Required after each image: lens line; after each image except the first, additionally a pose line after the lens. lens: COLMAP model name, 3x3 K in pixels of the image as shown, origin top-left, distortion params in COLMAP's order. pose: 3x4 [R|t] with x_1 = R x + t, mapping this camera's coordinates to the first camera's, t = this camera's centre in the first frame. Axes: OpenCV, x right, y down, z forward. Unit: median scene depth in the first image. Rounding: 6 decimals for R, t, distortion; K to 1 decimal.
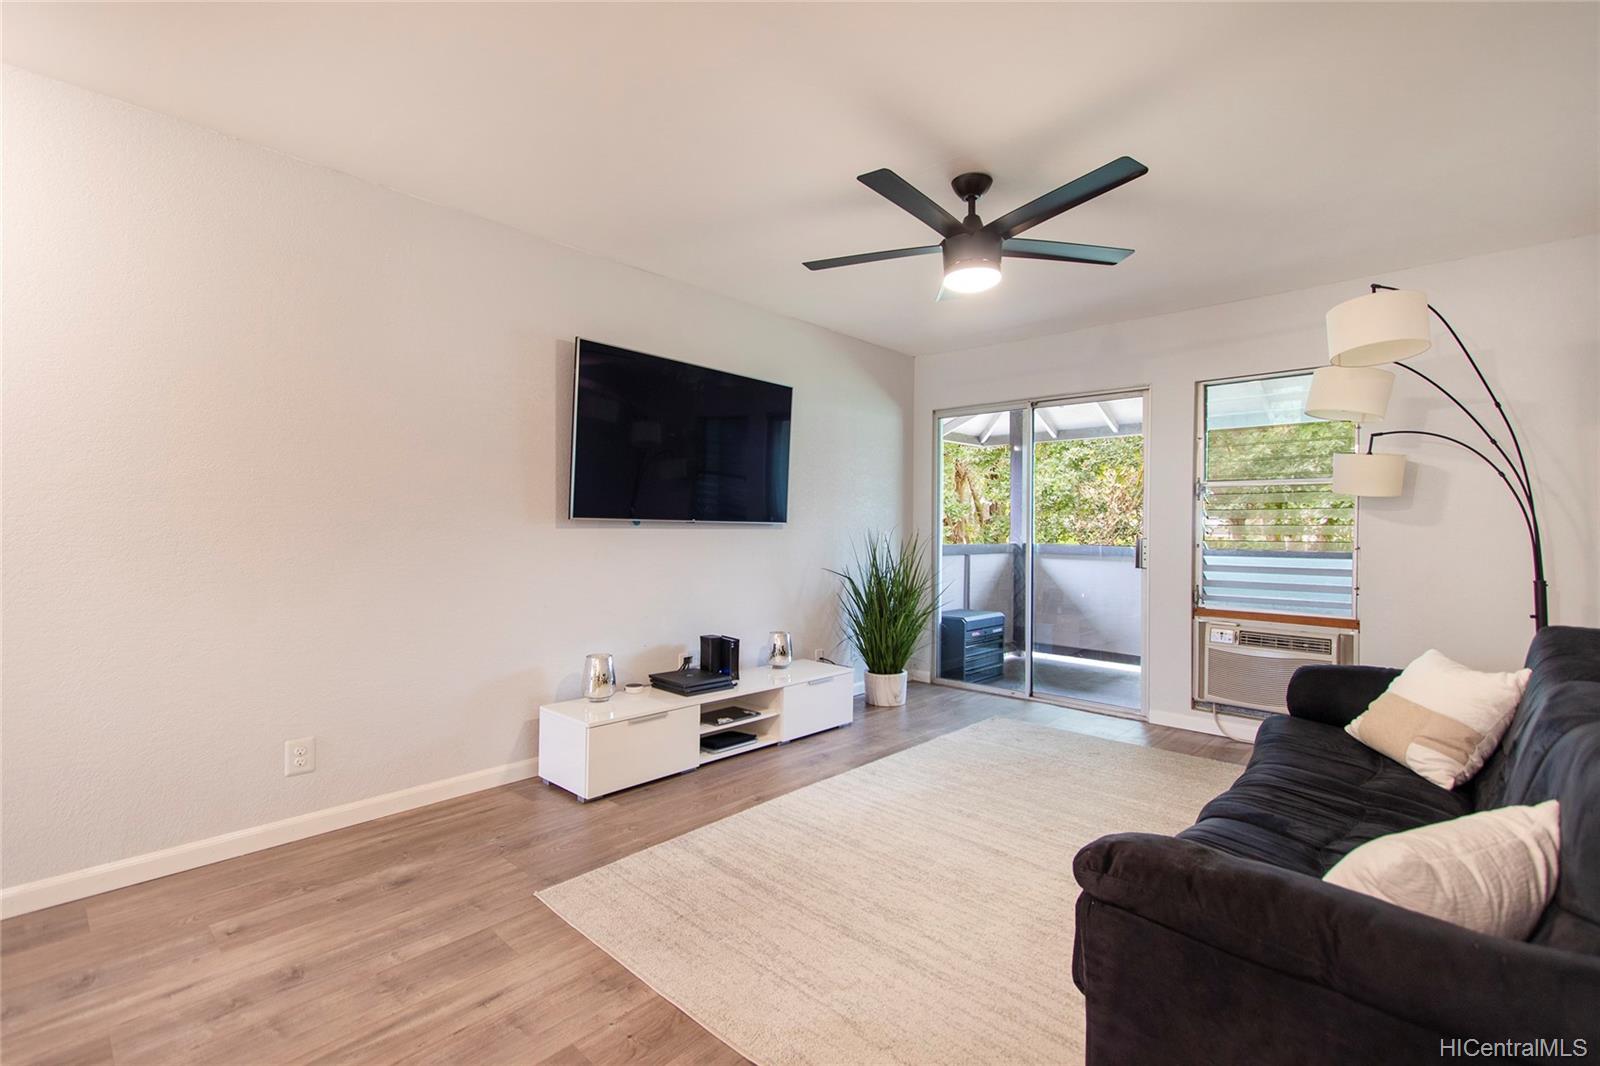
lens RADIAL K [[723.0, 0, 800.0], [0, 723.0, 524.5], [0, 0, 1]] dist [0.004421, -0.000530]
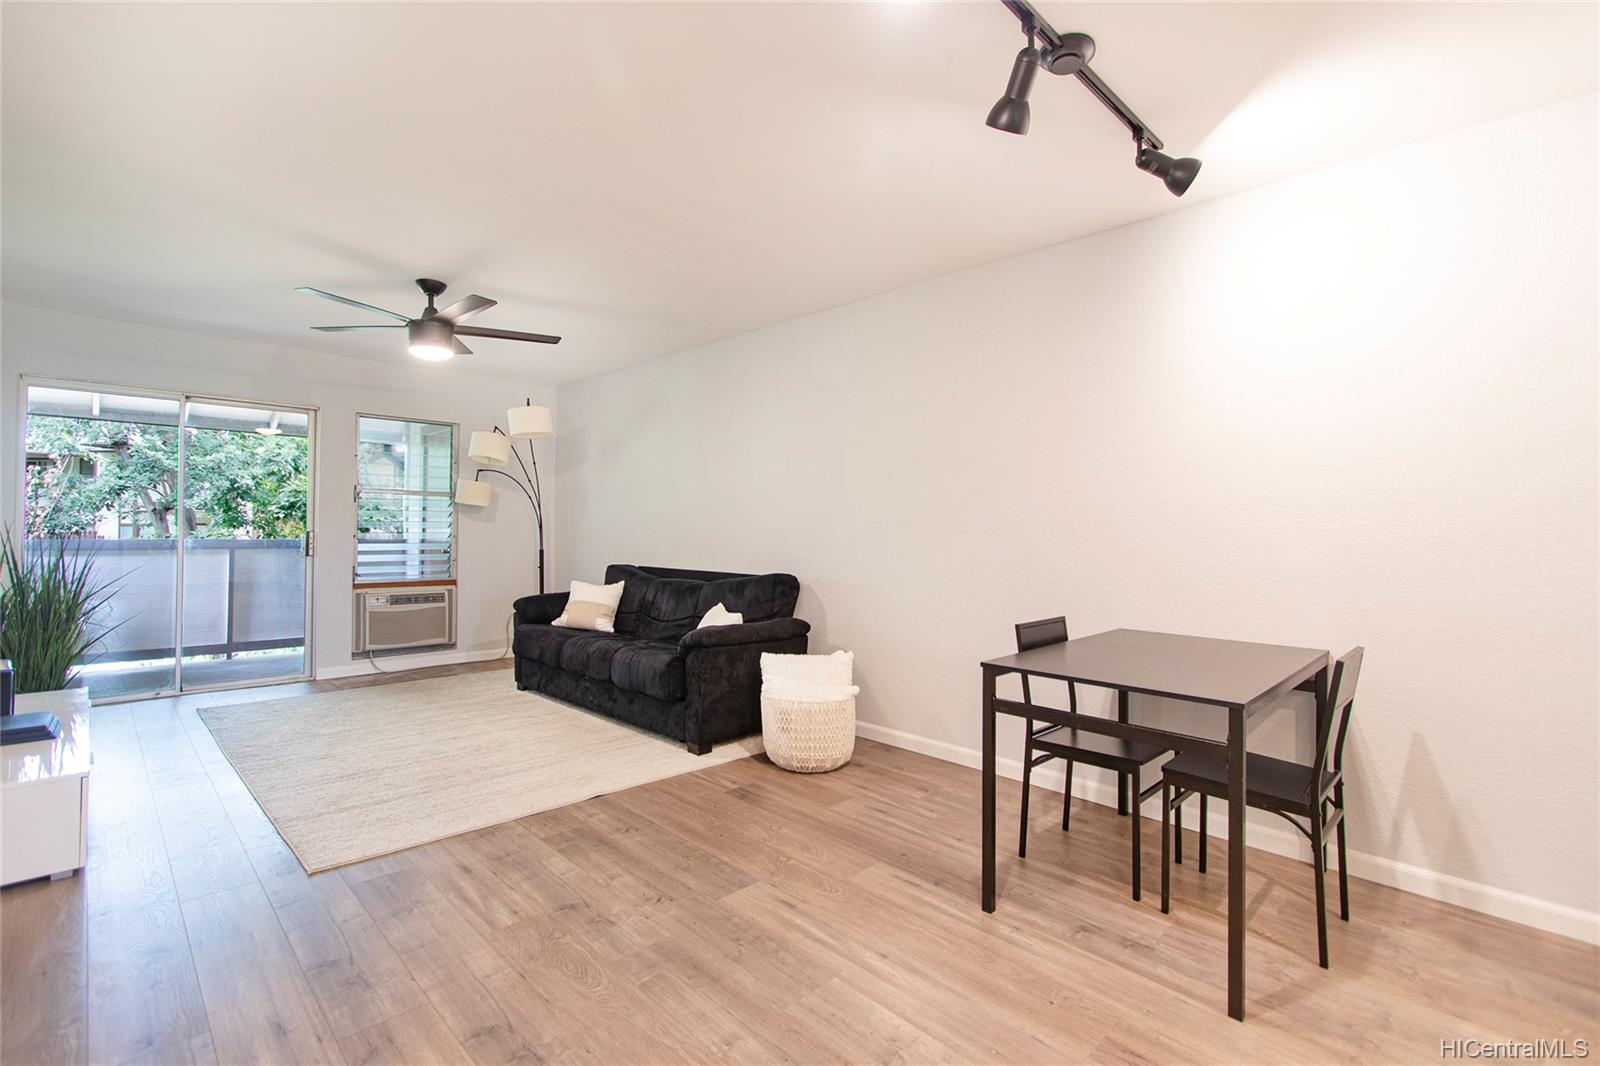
lens RADIAL K [[723.0, 0, 802.0], [0, 723.0, 522.9], [0, 0, 1]] dist [0.004421, -0.000530]
pose [[0.041284, 0.003493, 0.999141, -0.980179], [-0.015735, 0.999872, -0.002845, -0.005270], [-0.999024, -0.015604, 0.041333, 0.173119]]
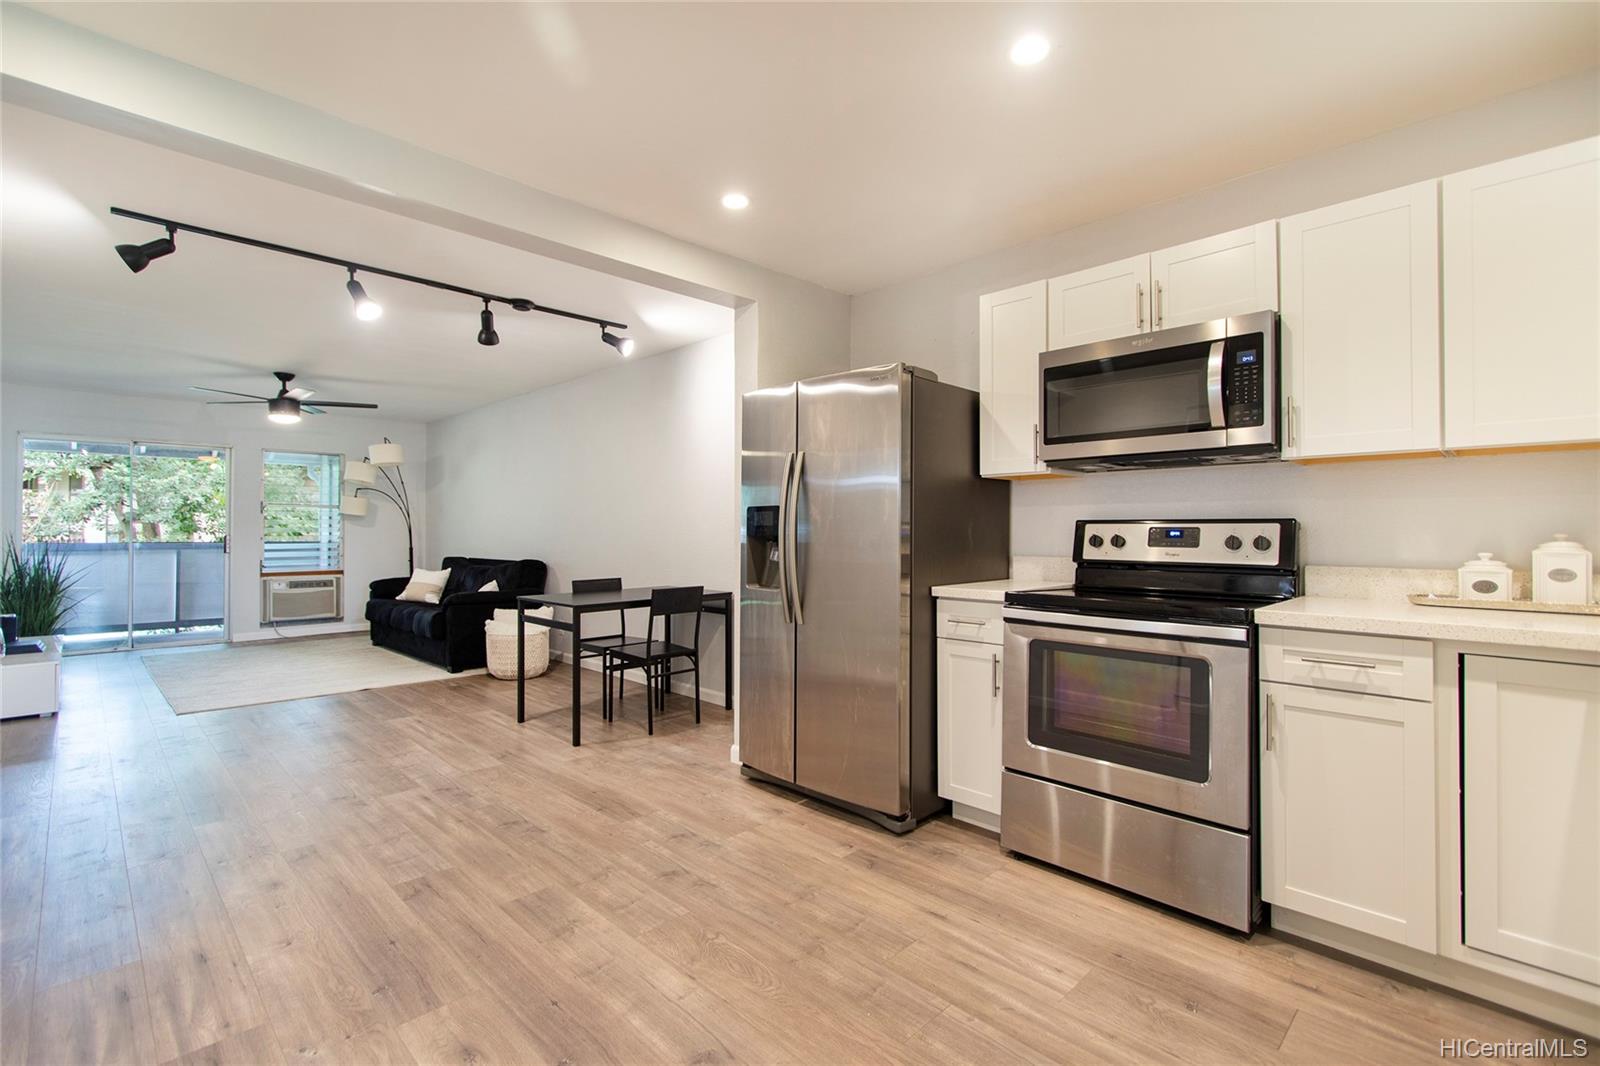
lens RADIAL K [[723.0, 0, 804.3], [0, 723.0, 521.6], [0, 0, 1]] dist [0.004421, -0.000530]
pose [[0.035694, 0.004223, 0.999354, -1.633245], [-0.002045, 0.999989, -0.004153, -0.012397], [-0.999361, -0.001896, 0.035702, -0.575444]]
